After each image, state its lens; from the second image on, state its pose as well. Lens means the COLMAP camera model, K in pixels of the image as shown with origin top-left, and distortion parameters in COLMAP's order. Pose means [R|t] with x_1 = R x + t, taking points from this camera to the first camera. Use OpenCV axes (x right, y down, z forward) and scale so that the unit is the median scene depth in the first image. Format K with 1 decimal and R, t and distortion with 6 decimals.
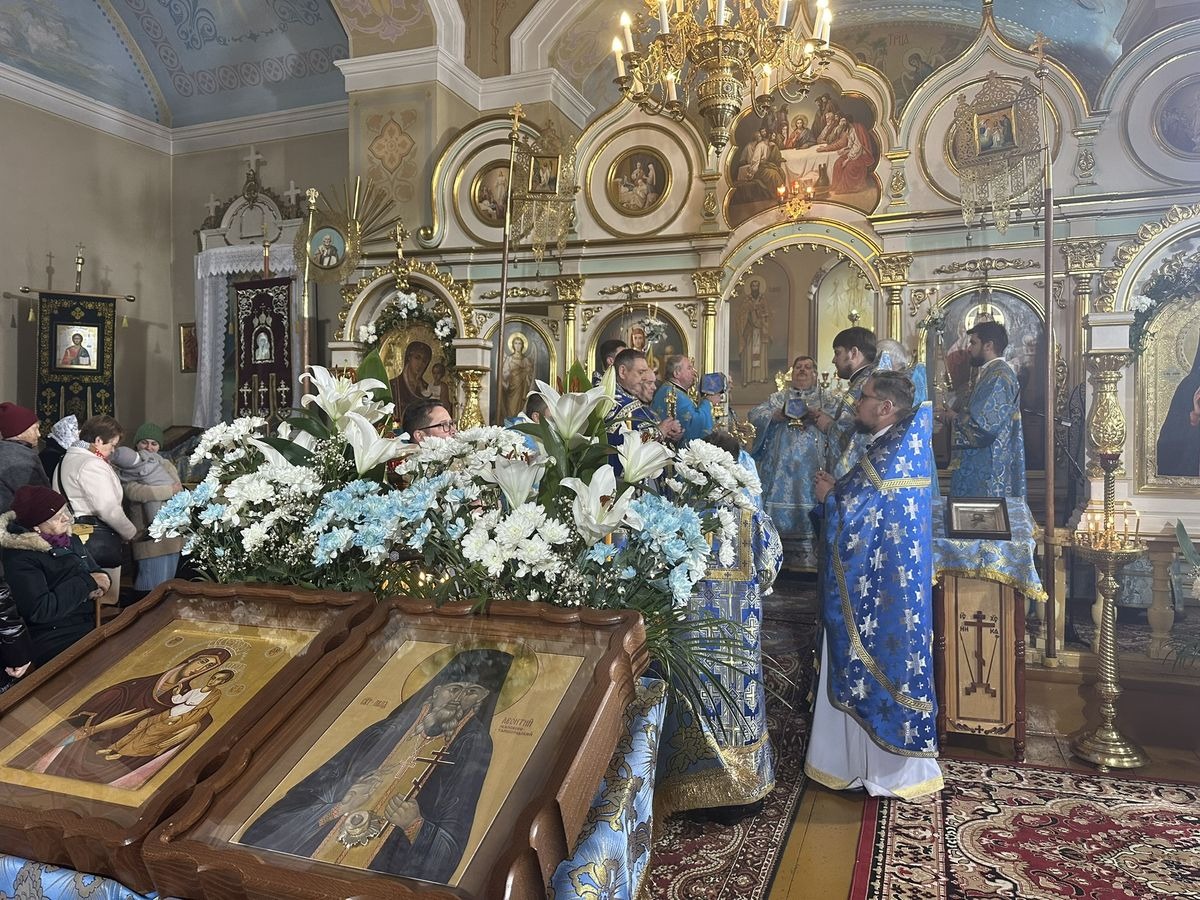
lens RADIAL K [[839.0, 0, 652.7], [0, 839.0, 461.1], [0, 0, 1]] dist [0.038605, -0.040759]
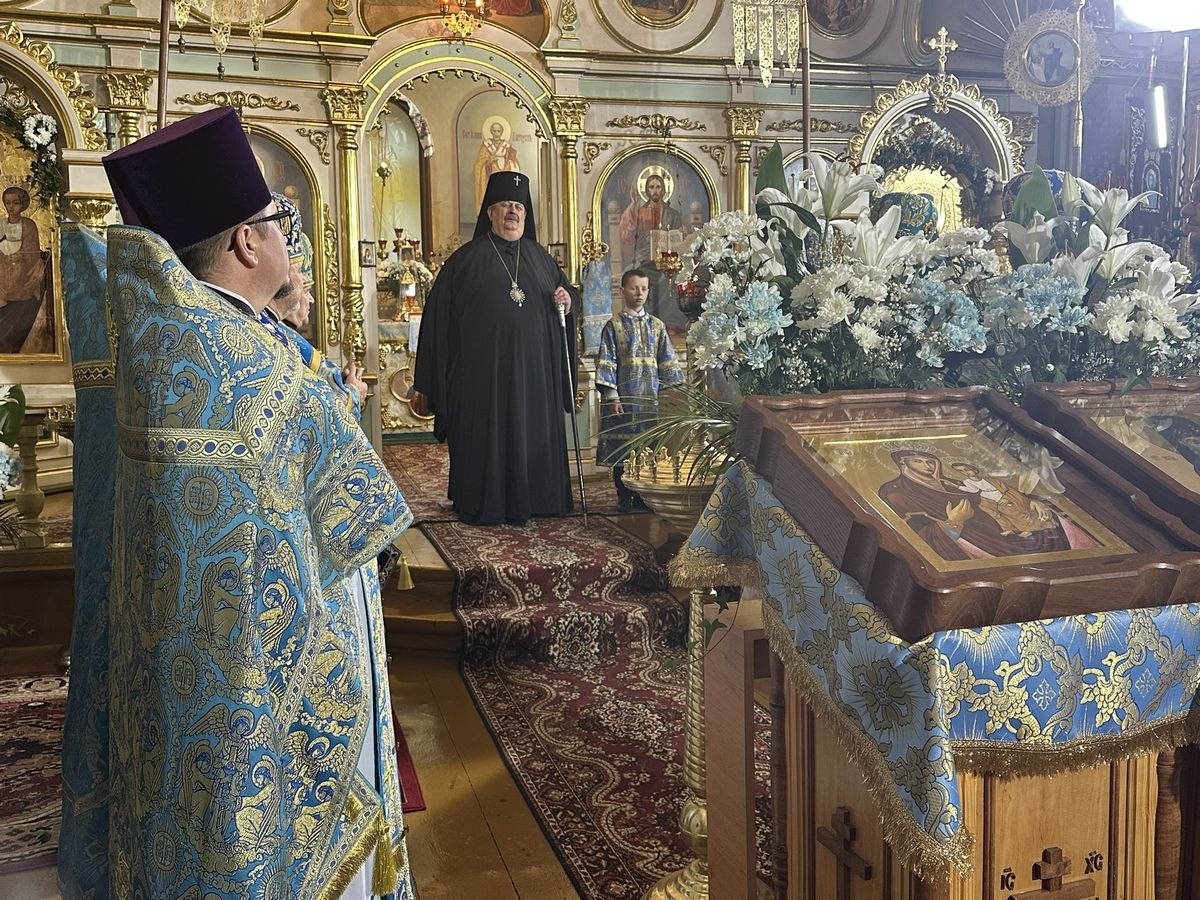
lens RADIAL K [[1107.4, 0, 605.1], [0, 1107.4, 447.4], [0, 0, 1]] dist [0.093989, 0.000000]
pose [[0.790176, -0.075851, 0.608168, -0.376577], [0.036967, 0.996404, 0.076241, 0.026037], [-0.611764, -0.037761, 0.790139, 0.042503]]
